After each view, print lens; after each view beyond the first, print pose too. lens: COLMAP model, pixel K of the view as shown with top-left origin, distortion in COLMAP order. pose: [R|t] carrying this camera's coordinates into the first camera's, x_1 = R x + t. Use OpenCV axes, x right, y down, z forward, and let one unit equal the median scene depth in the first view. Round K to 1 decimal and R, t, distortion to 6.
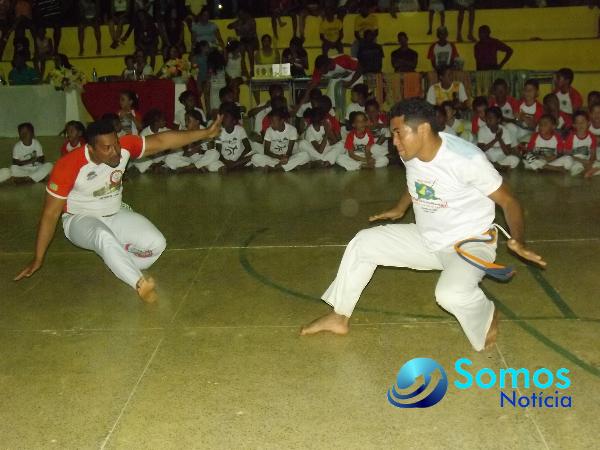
lens RADIAL K [[781.7, 0, 332.7], [0, 781.7, 225.4], [0, 0, 1]] dist [-0.094260, 0.025050]
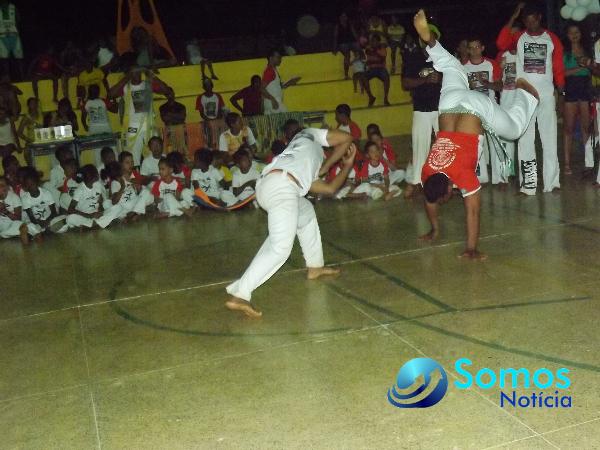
lens RADIAL K [[771.7, 0, 321.4], [0, 771.7, 226.0], [0, 0, 1]] dist [-0.166785, 0.311129]
pose [[0.939169, -0.119141, 0.322129, -0.106050], [0.139430, 0.989400, -0.040576, 0.006425], [-0.313880, 0.083023, 0.945826, -0.014617]]
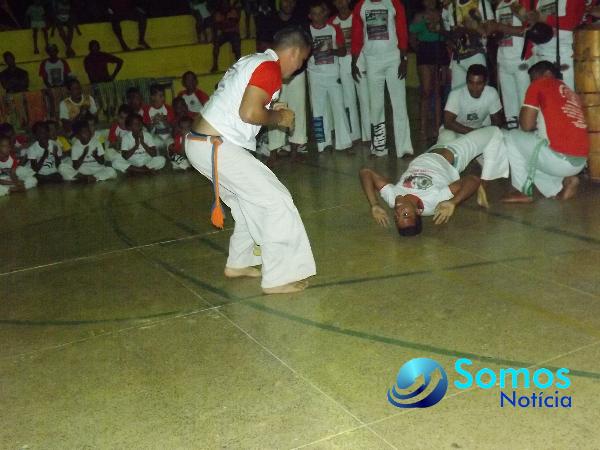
lens RADIAL K [[771.7, 0, 300.0], [0, 771.7, 225.0], [0, 0, 1]] dist [-0.166754, 0.277897]
pose [[0.880816, -0.158176, 0.446256, -0.070541], [0.163987, 0.986124, 0.025856, 0.001684], [-0.444154, 0.050405, 0.894532, 0.002143]]
